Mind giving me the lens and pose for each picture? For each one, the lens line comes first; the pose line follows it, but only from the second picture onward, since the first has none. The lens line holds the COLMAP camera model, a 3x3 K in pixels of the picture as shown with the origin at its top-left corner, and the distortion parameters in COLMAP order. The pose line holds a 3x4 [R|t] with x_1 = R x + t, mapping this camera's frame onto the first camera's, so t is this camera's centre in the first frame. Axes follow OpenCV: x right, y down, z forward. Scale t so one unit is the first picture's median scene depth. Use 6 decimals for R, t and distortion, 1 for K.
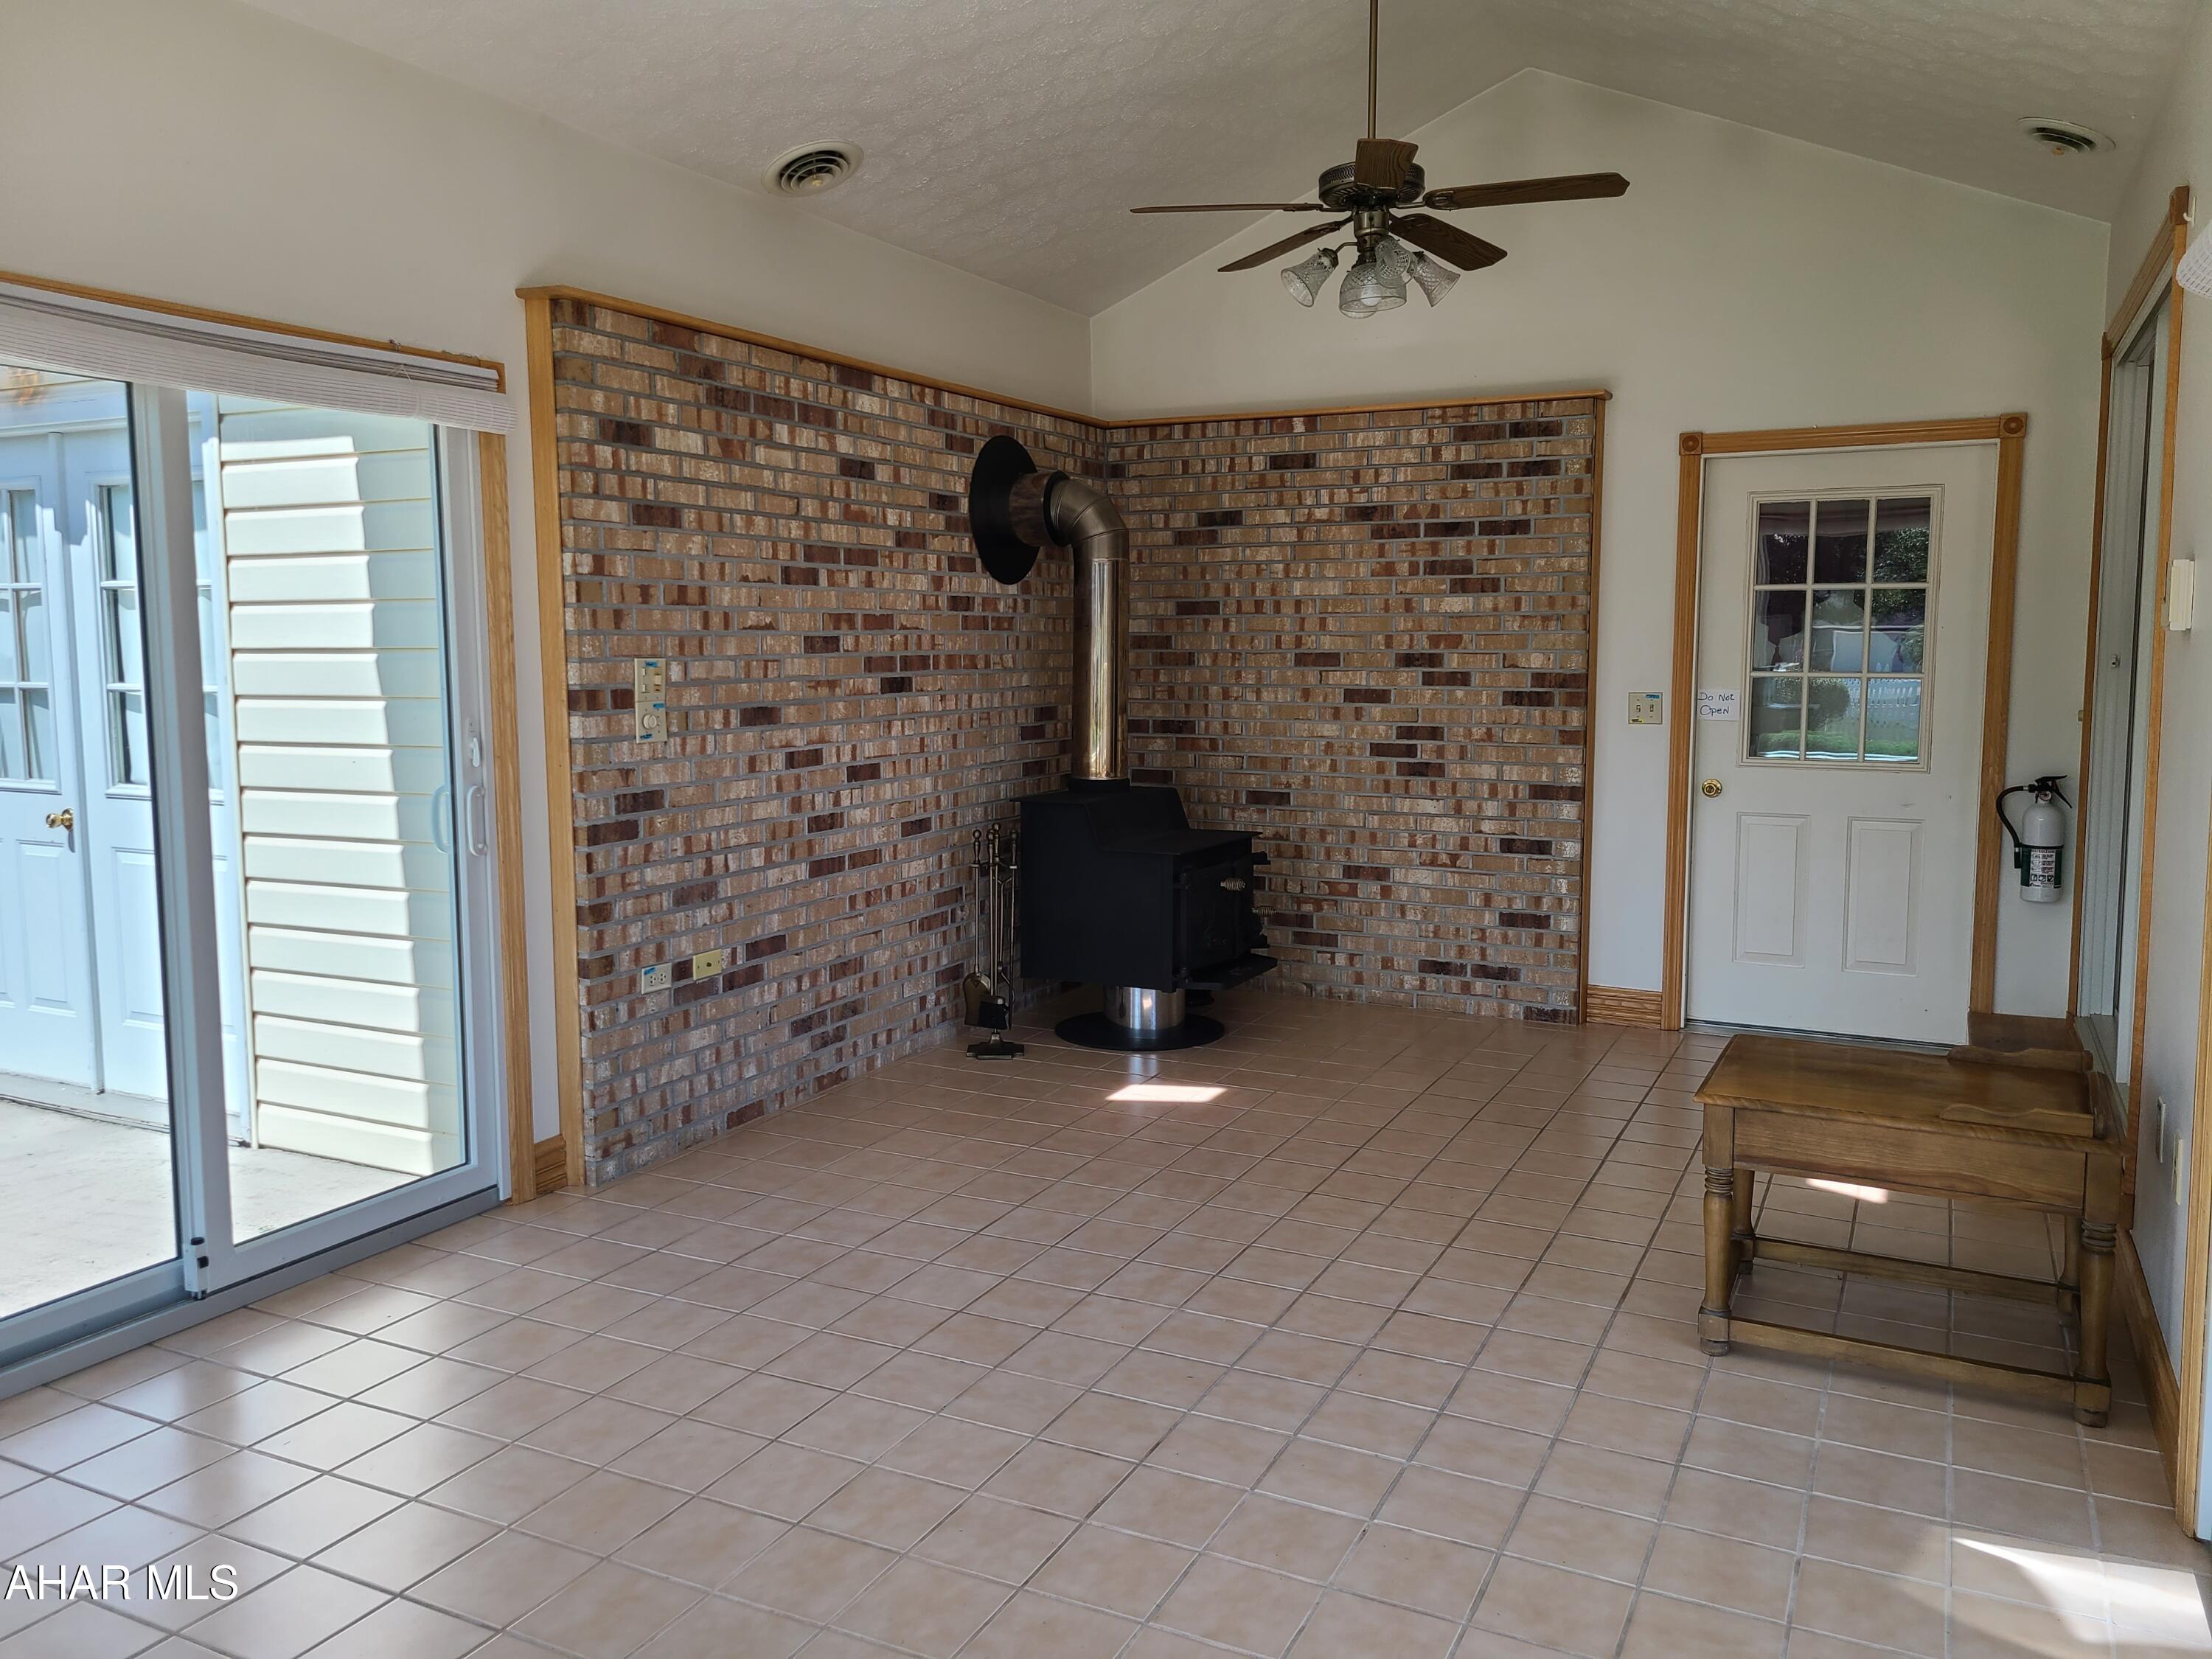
lens RADIAL K [[1649.3, 0, 1105.5], [0, 1649.3, 819.1], [0, 0, 1]] dist [0.028662, -0.032054]
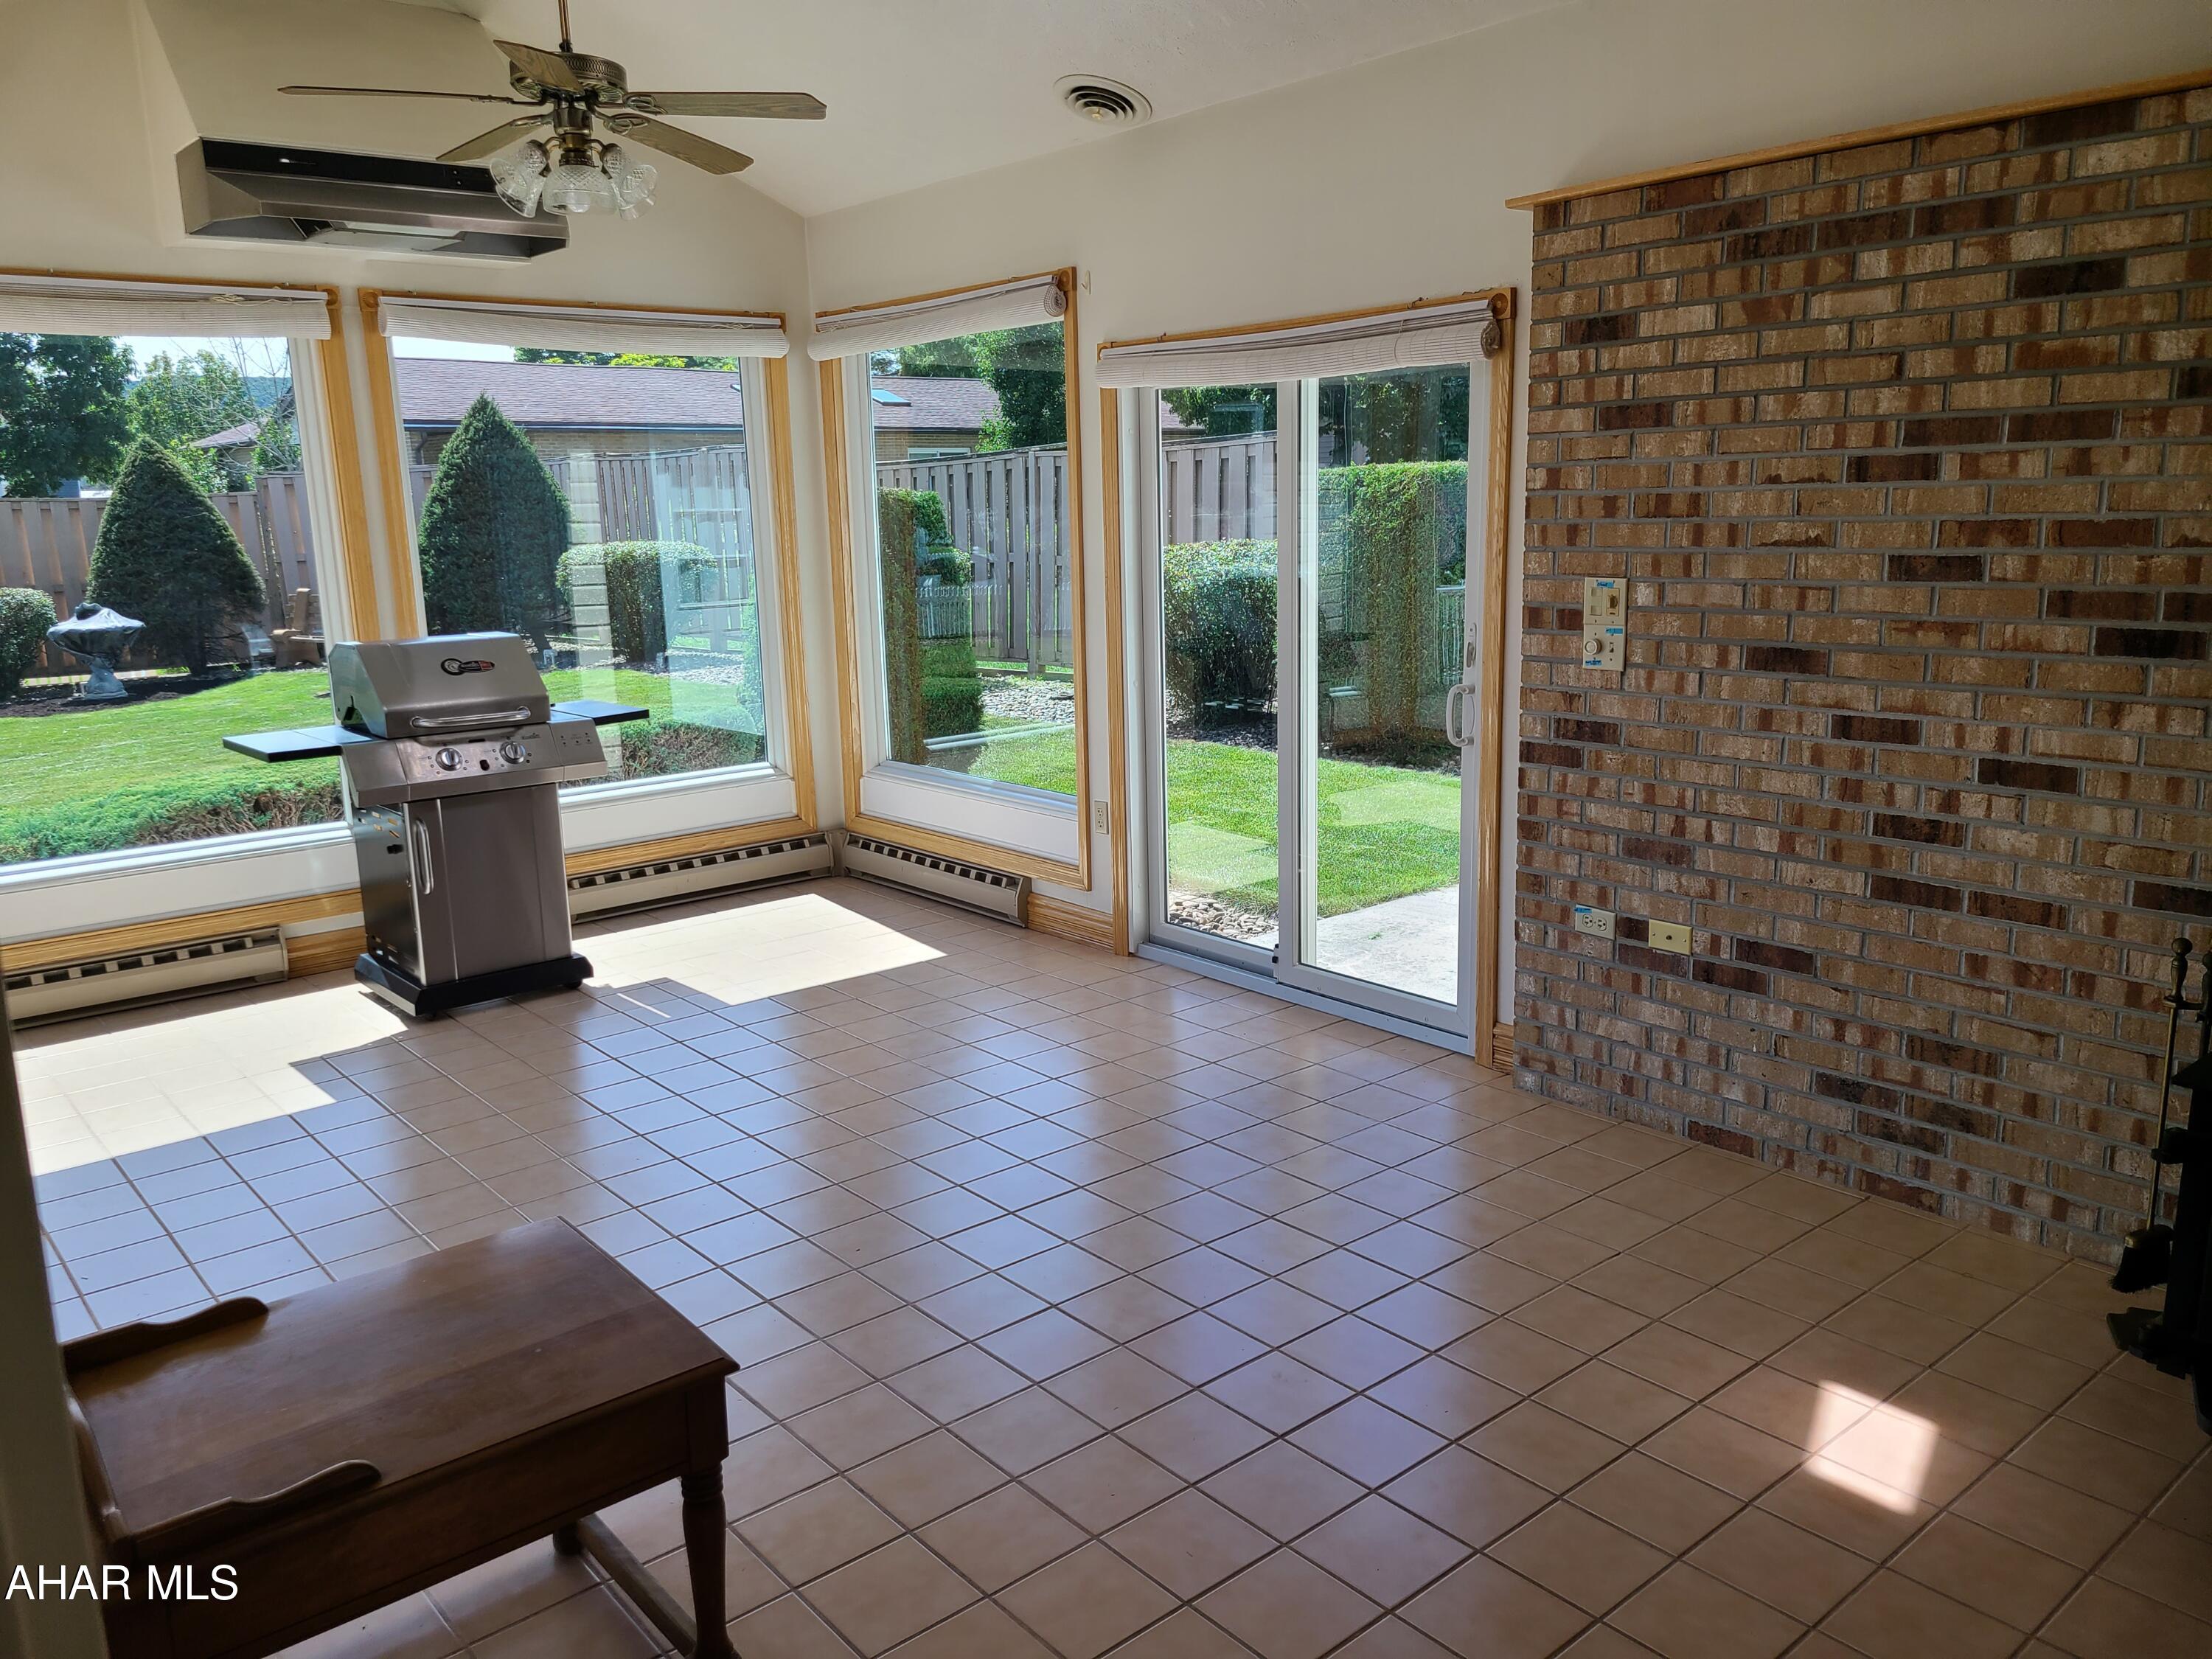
lens RADIAL K [[1649.3, 0, 1104.5], [0, 1649.3, 838.3], [0, 0, 1]] dist [0.028662, -0.032054]
pose [[-0.402084, 0.200269, -0.893432, 0.630276], [-0.071116, 0.966007, 0.248542, -0.153426], [0.912837, 0.163472, -0.374173, 1.030191]]
